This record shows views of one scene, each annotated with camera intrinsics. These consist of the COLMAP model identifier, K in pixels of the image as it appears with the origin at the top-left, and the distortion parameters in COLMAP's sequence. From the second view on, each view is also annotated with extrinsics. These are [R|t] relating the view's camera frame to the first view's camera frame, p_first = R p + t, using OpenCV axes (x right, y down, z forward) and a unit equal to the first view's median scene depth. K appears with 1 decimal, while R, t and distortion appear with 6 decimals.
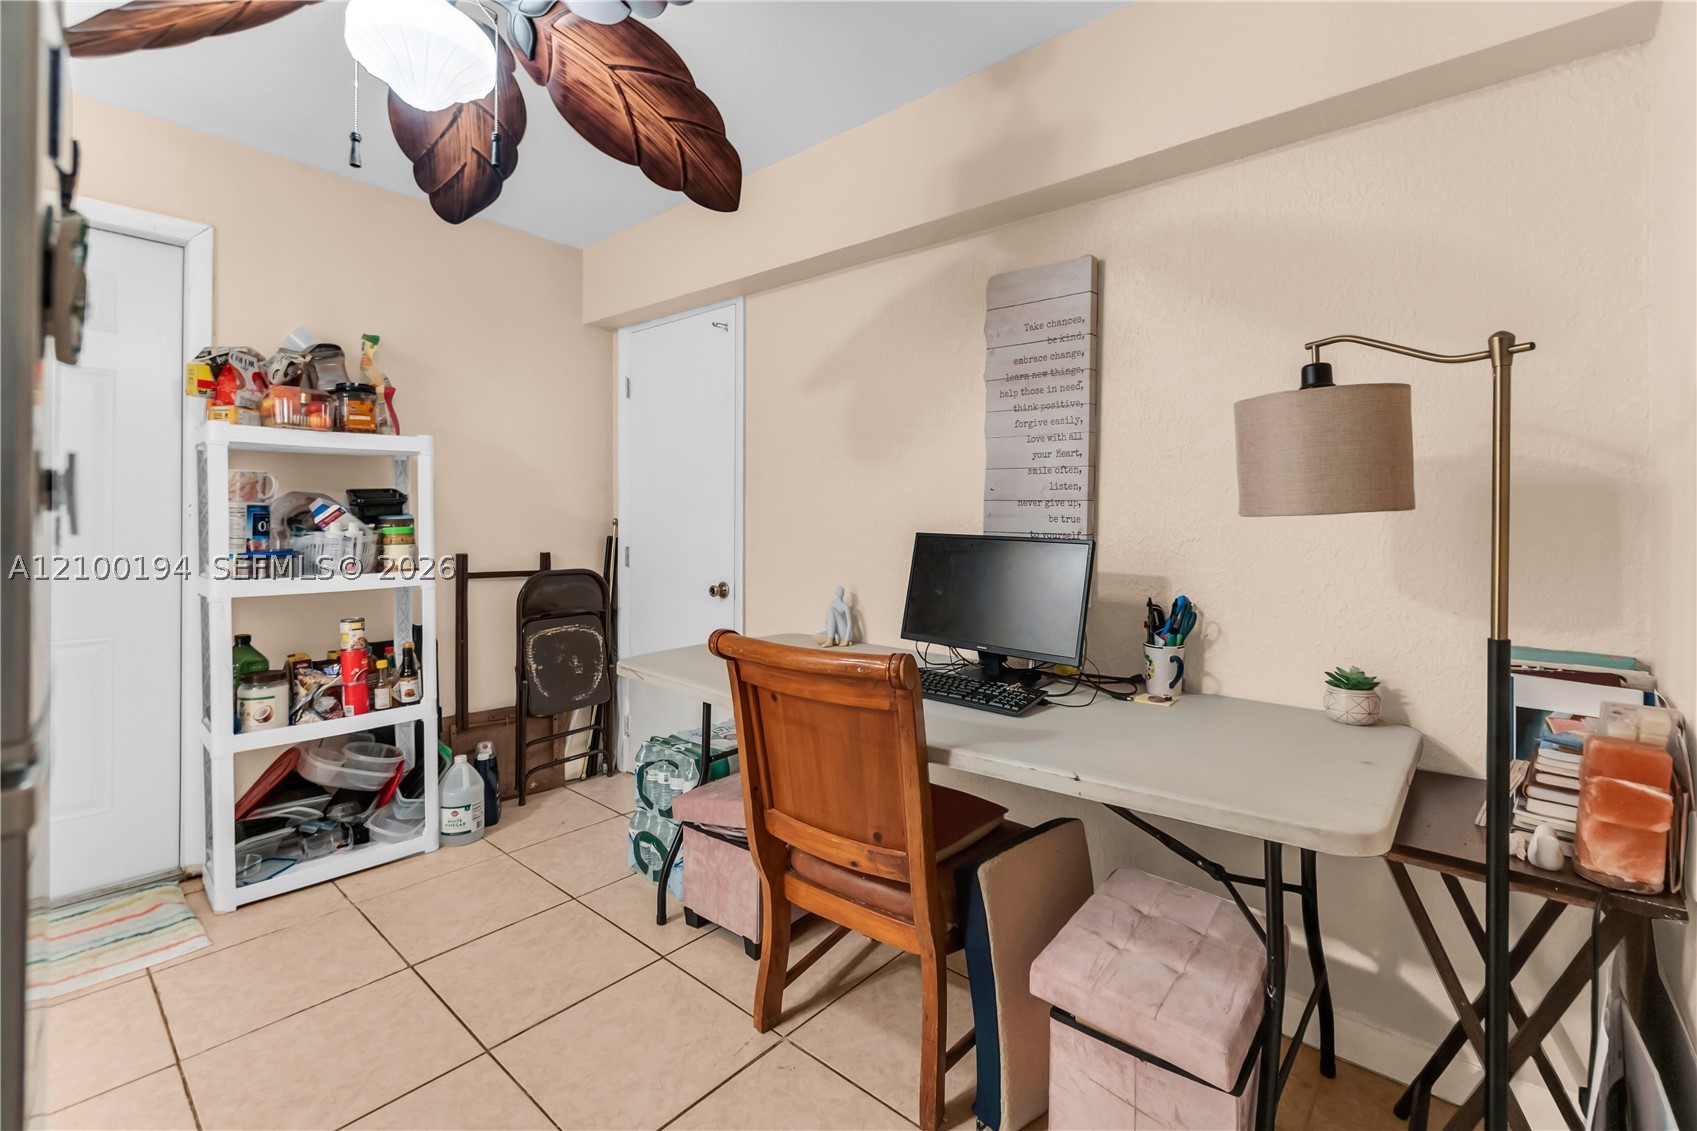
lens RADIAL K [[740.6, 0, 806.4], [0, 740.6, 520.3], [0, 0, 1]] dist [-0.005283, -0.000256]
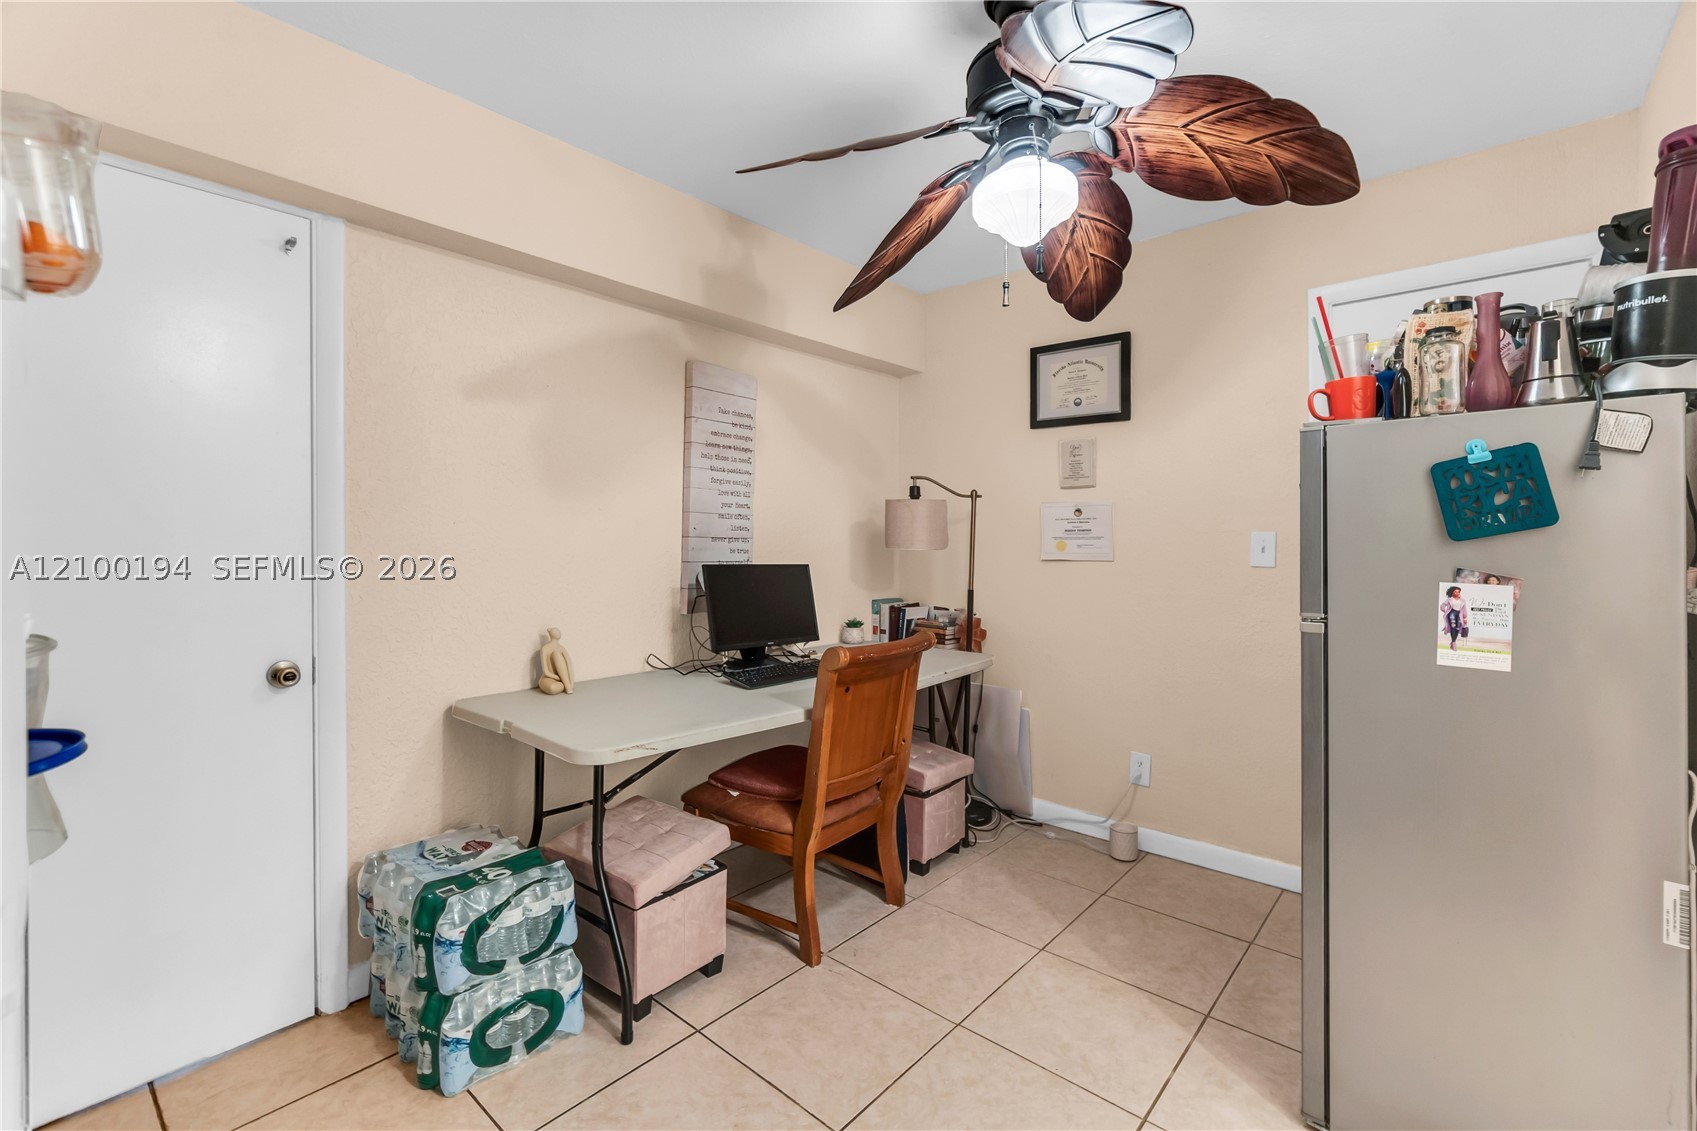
lens RADIAL K [[740.6, 0, 845.1], [0, 740.6, 553.4], [0, 0, 1]] dist [-0.005283, -0.000256]
pose [[-0.023895, -0.025248, 0.999396, -1.094765], [-0.004439, 0.999674, 0.025149, -0.034117], [-0.999705, -0.003836, -0.023999, 0.823488]]
